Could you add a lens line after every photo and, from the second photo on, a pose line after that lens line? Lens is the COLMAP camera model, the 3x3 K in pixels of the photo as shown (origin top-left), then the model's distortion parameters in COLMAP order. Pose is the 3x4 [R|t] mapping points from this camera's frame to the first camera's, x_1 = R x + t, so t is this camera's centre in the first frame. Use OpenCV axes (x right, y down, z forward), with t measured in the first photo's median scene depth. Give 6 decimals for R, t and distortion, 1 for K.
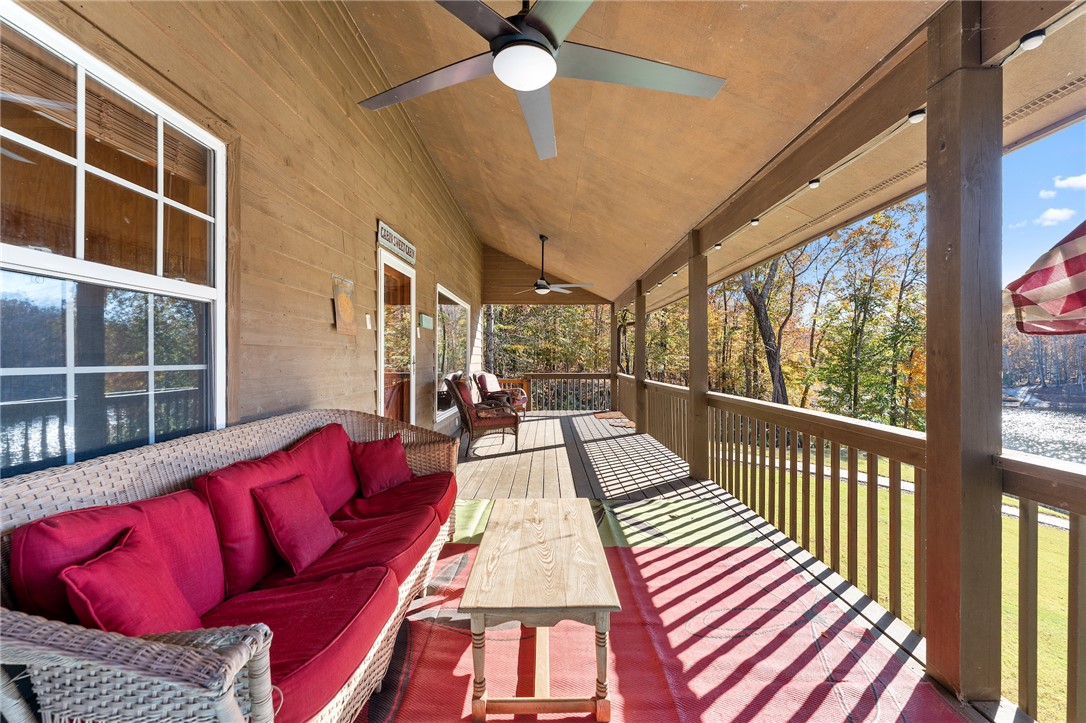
lens RADIAL K [[429.6, 0, 539.5], [0, 429.6, 356.4], [0, 0, 1]] dist [0.001447, 0.000193]
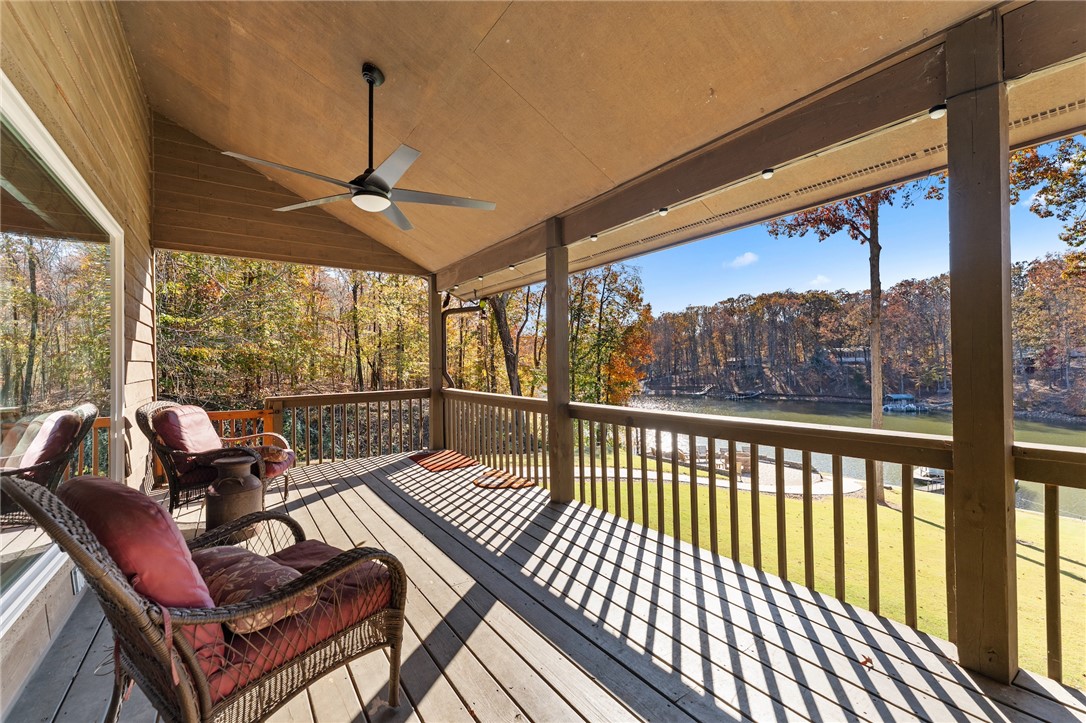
lens RADIAL K [[438.1, 0, 543.0], [0, 438.1, 361.5], [0, 0, 1]] dist [-0.007757, 0.000222]
pose [[0.803242, -0.011932, 0.595534, -0.094093], [0.013682, 0.999905, 0.001581, 0.001371], [-0.595496, 0.006878, 0.803329, 0.475729]]
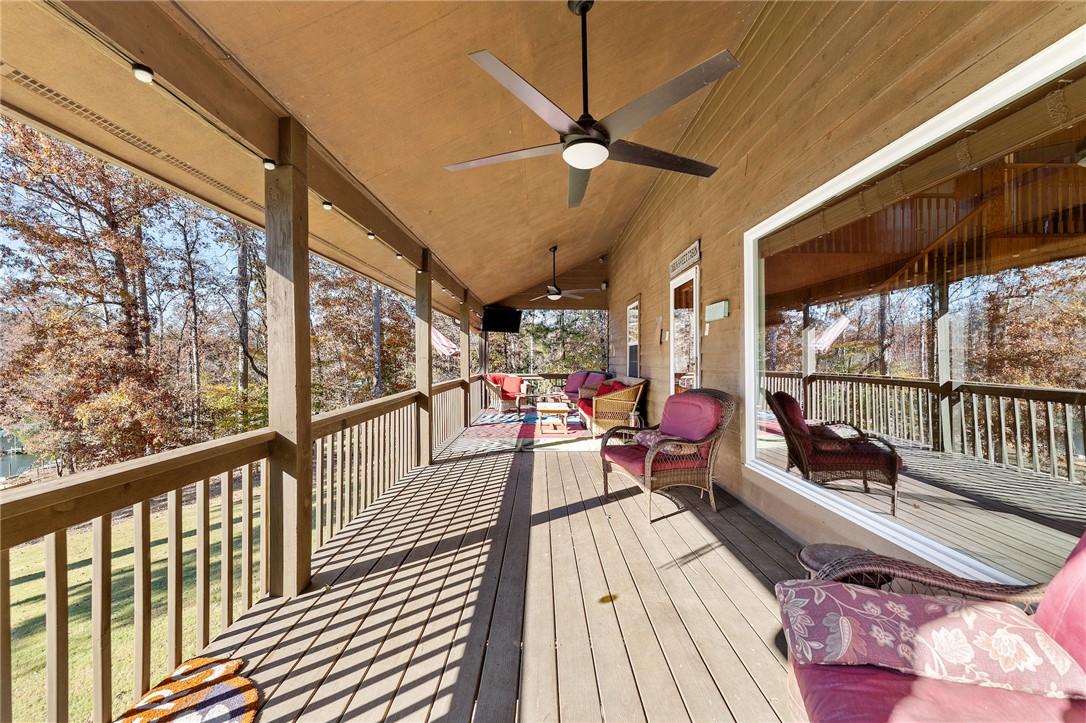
lens RADIAL K [[434.3, 0, 539.7], [0, 434.3, 352.3], [0, 0, 1]] dist [-0.000763, -0.000103]
pose [[-0.999799, 0.004954, -0.019414, 0.042668], [0.005342, 0.999786, -0.019999, 0.004177], [0.019311, -0.020099, -0.999611, 1.126559]]
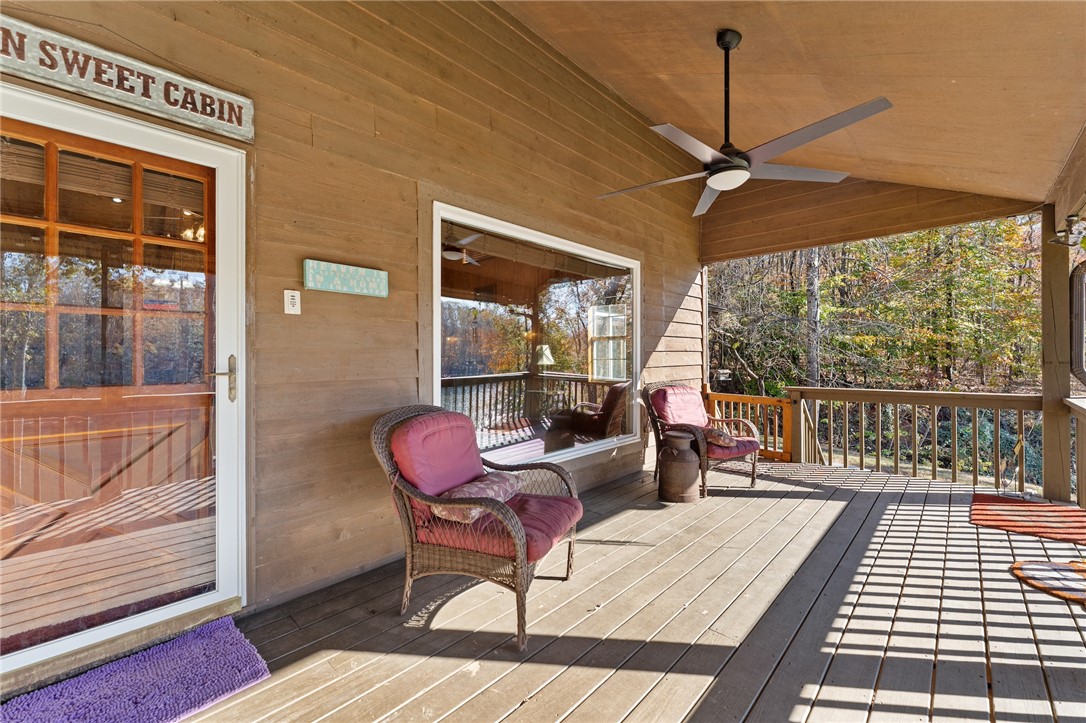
lens RADIAL K [[434.3, 0, 539.7], [0, 434.3, 352.3], [0, 0, 1]] dist [-0.000763, -0.000103]
pose [[0.732327, -0.011781, -0.680851, 0.122559], [0.007357, 0.999929, -0.009389, 0.001899], [0.680913, 0.001866, 0.732362, 0.510326]]
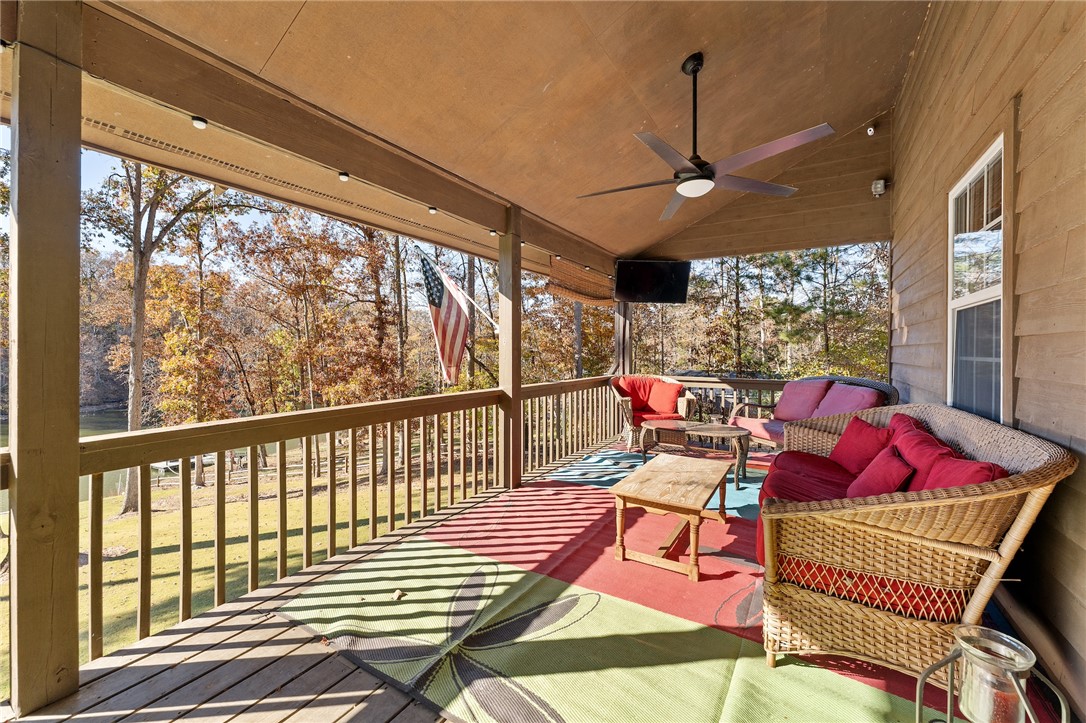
lens RADIAL K [[434.3, 0, 539.7], [0, 434.3, 352.3], [0, 0, 1]] dist [-0.000763, -0.000103]
pose [[-0.859497, -0.002420, 0.511136, -0.080300], [-0.002634, 0.999996, 0.000306, 0.001992], [-0.511135, -0.001083, -0.859500, 0.572736]]
